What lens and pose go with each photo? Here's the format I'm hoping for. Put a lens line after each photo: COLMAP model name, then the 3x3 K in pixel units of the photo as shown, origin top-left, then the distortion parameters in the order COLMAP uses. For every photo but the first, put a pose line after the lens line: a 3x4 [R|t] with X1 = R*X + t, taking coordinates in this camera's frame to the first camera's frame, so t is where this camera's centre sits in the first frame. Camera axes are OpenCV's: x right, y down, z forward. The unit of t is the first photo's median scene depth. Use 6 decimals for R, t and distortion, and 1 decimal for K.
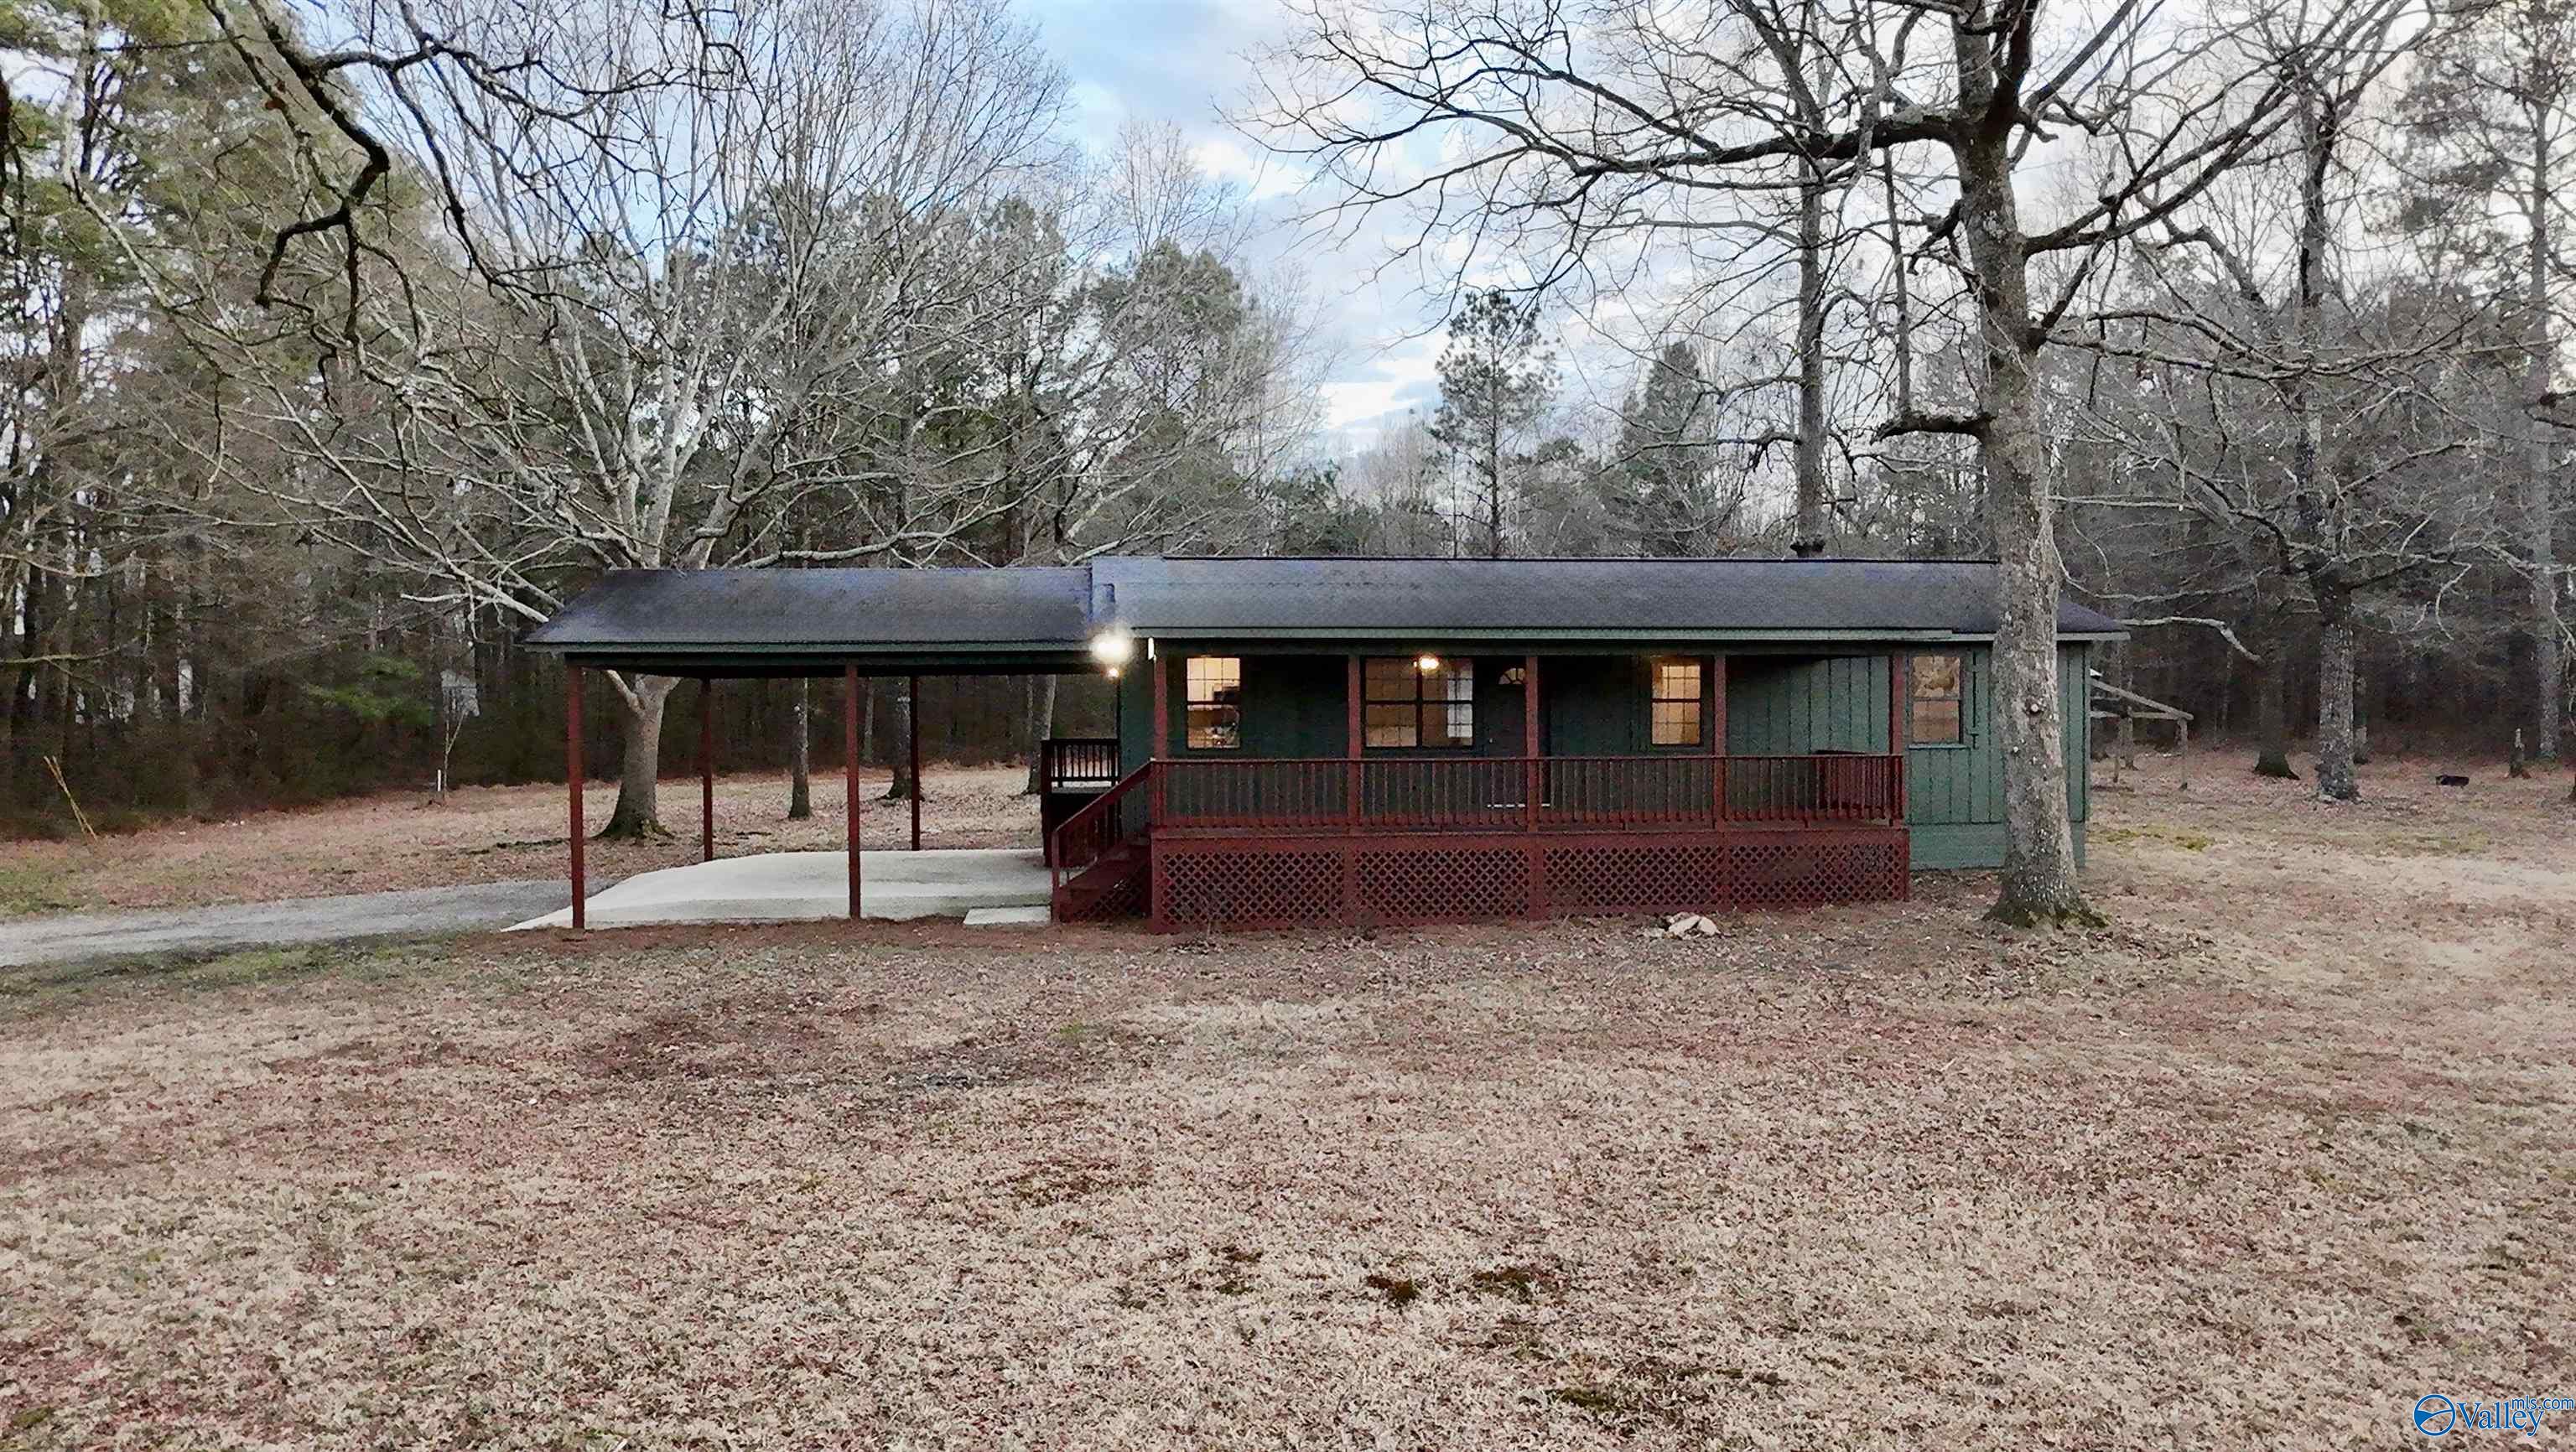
lens RADIAL K [[1630.5, 0, 1292.3], [0, 1630.5, 737.7], [0, 0, 1]] dist [0.000996, 0.002320]
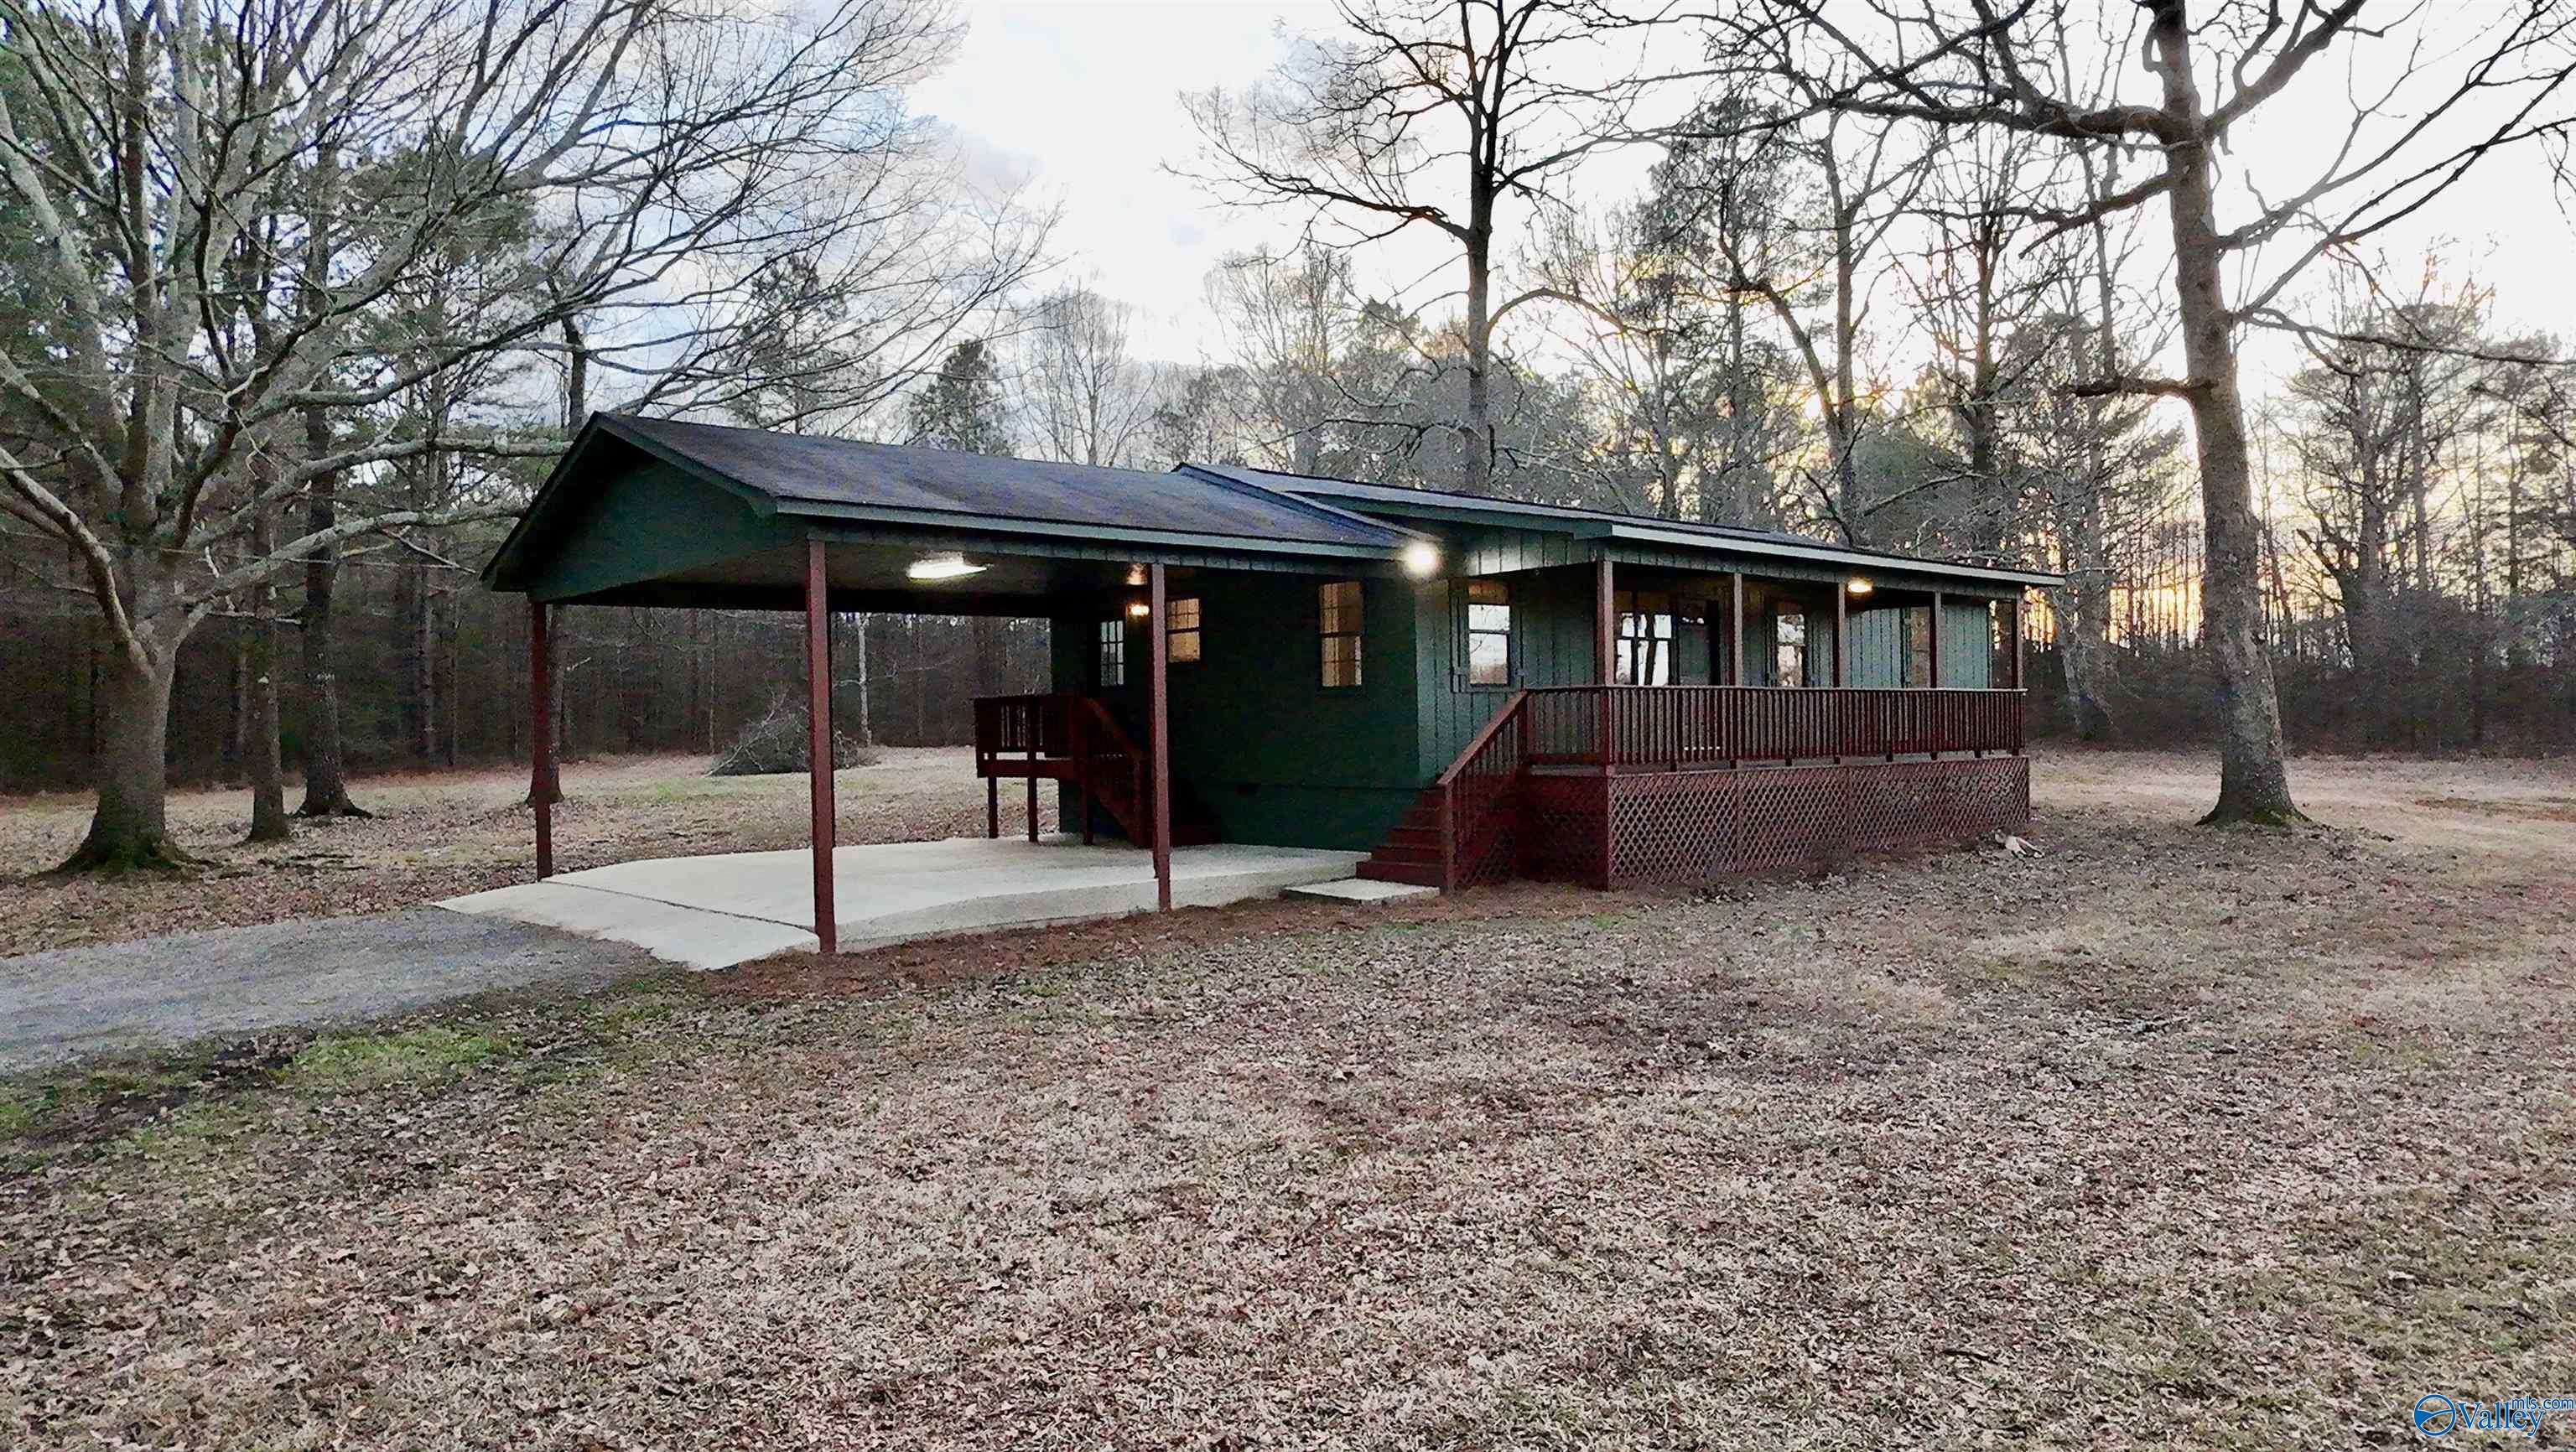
lens RADIAL K [[1630.5, 0, 1275.7], [0, 1630.5, 739.4], [0, 0, 1]] dist [0.000996, 0.002320]
pose [[0.820162, -0.011451, 0.572017, -0.648937], [0.021319, 0.999717, -0.010555, 0.043233], [-0.571734, 0.020852, 0.820174, 0.370212]]
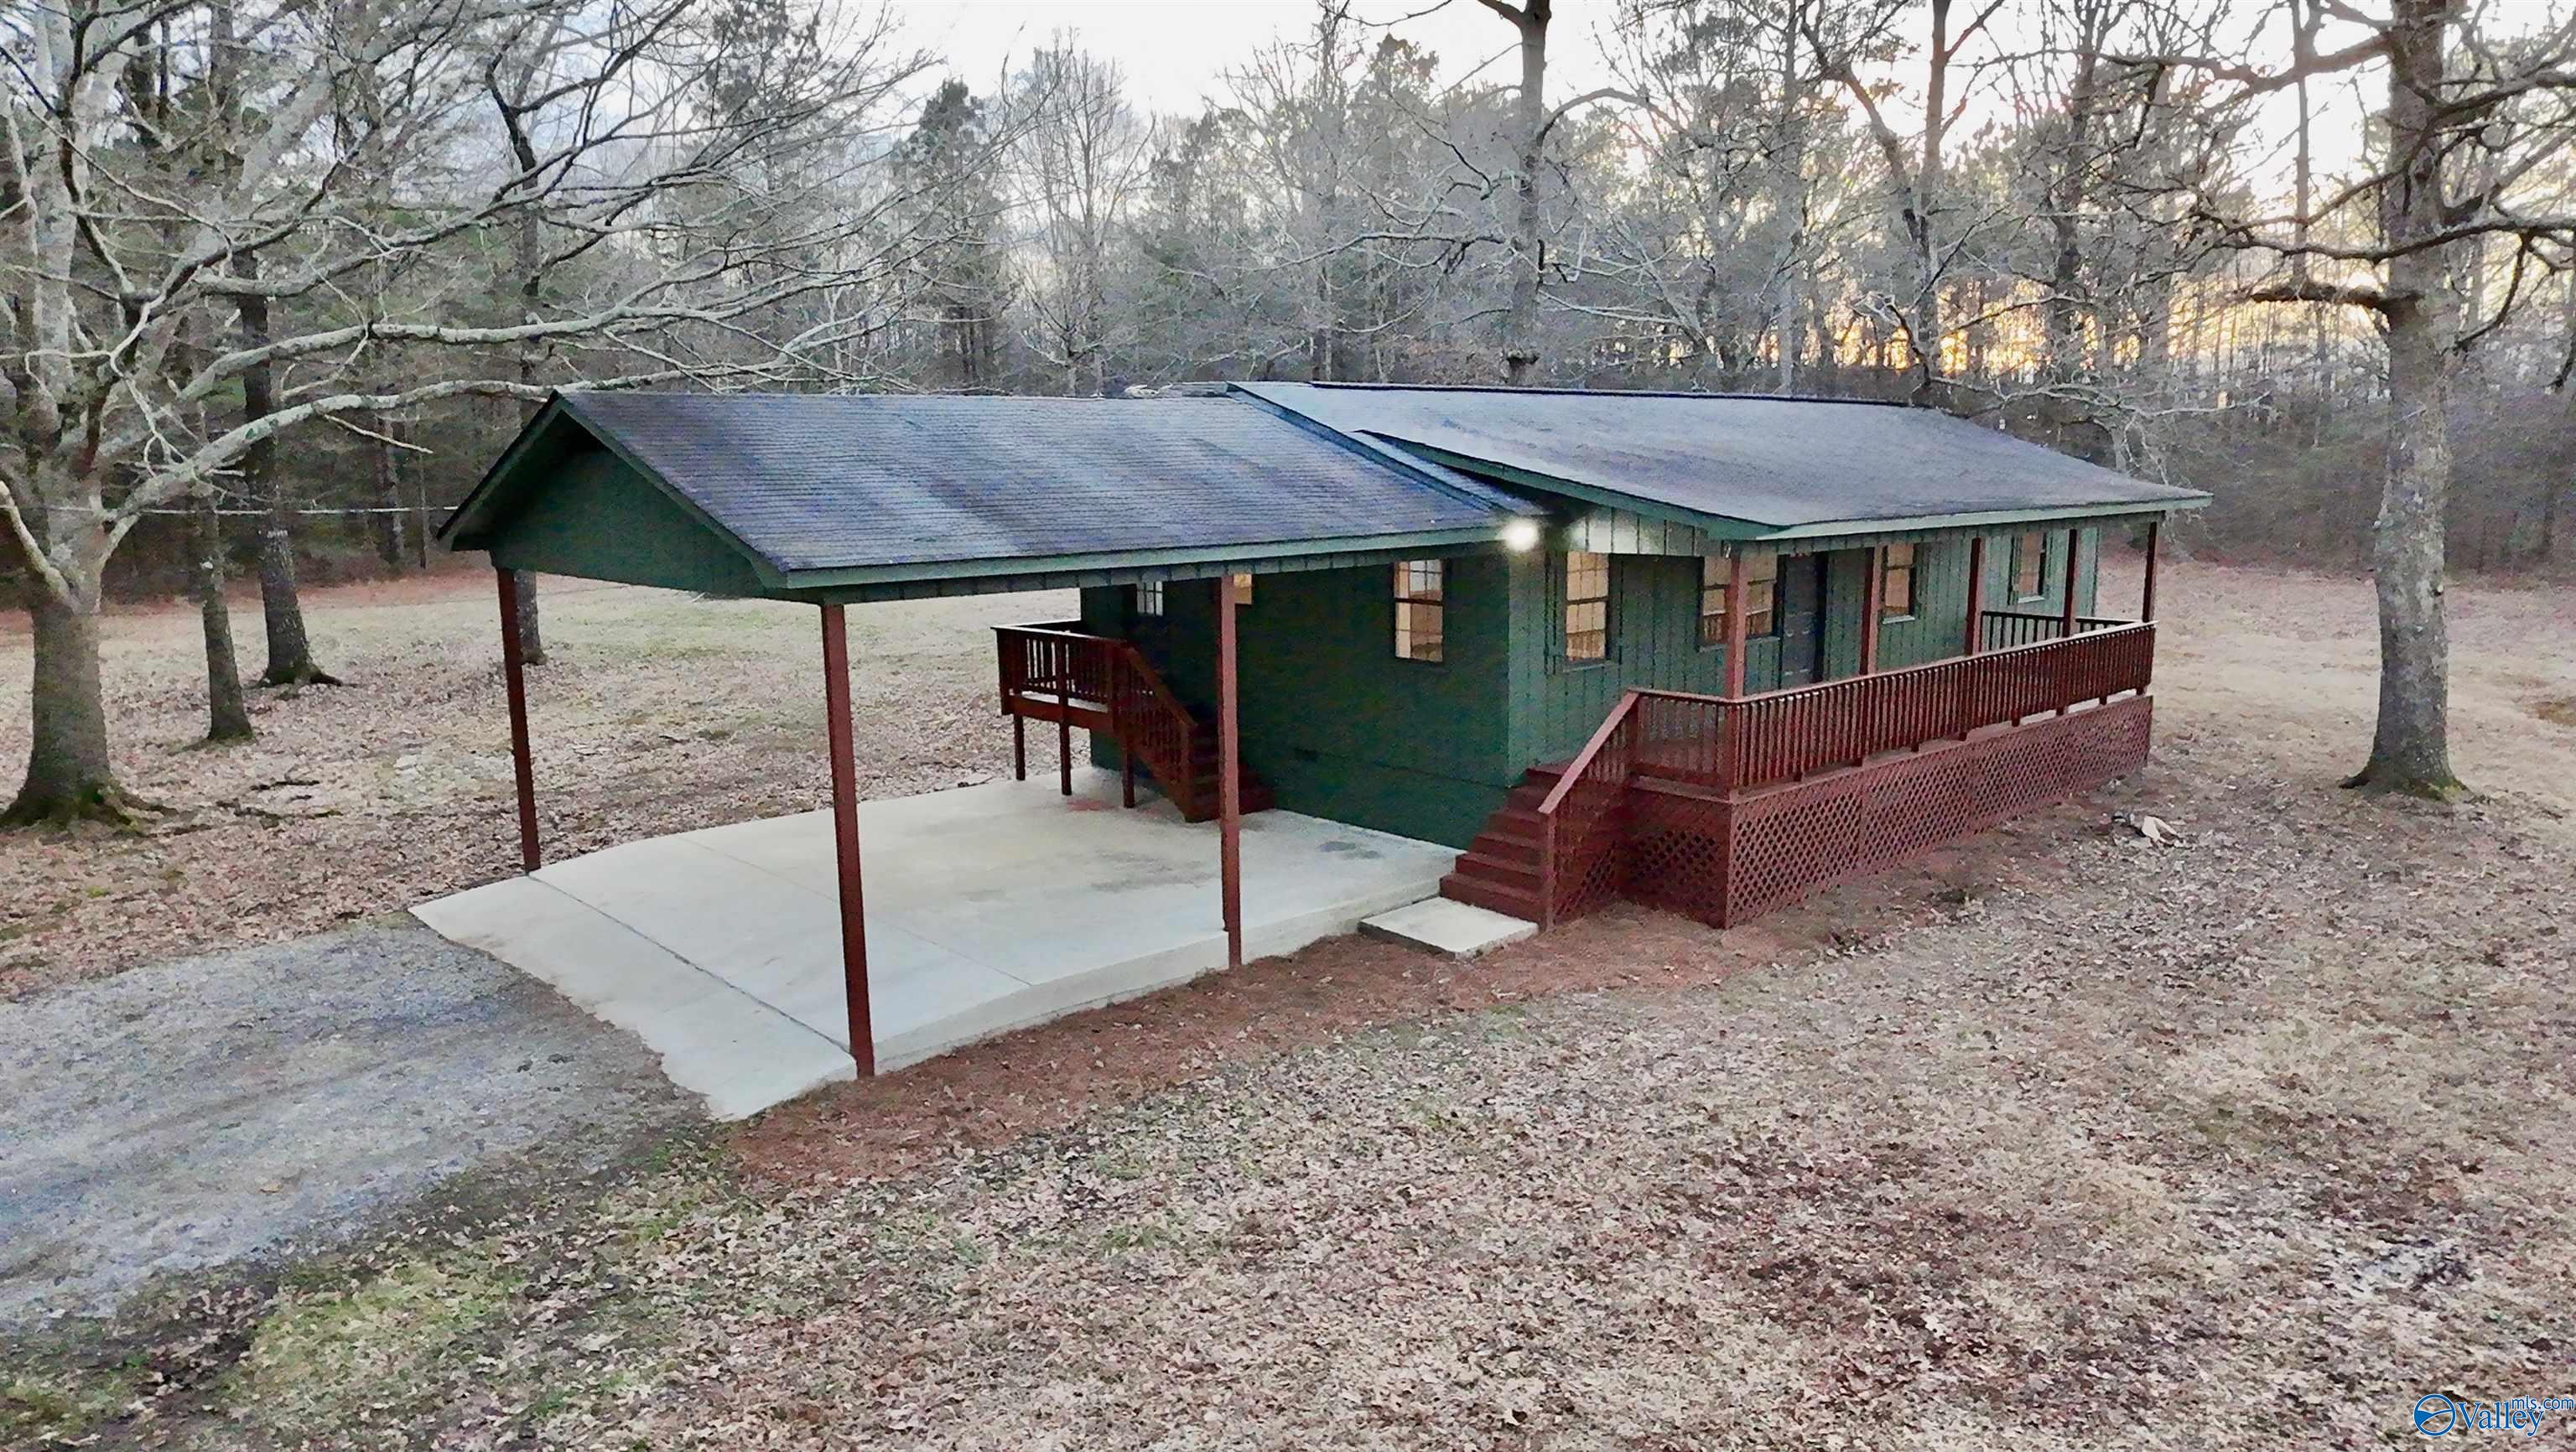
lens RADIAL K [[1630.5, 0, 1276.1], [0, 1630.5, 734.1], [0, 0, 1]] dist [0.000996, 0.002320]
pose [[0.815952, -0.101822, 0.569082, -0.620116], [0.016067, 0.987981, 0.153736, -0.081066], [-0.577896, -0.116298, 0.807782, 0.475803]]
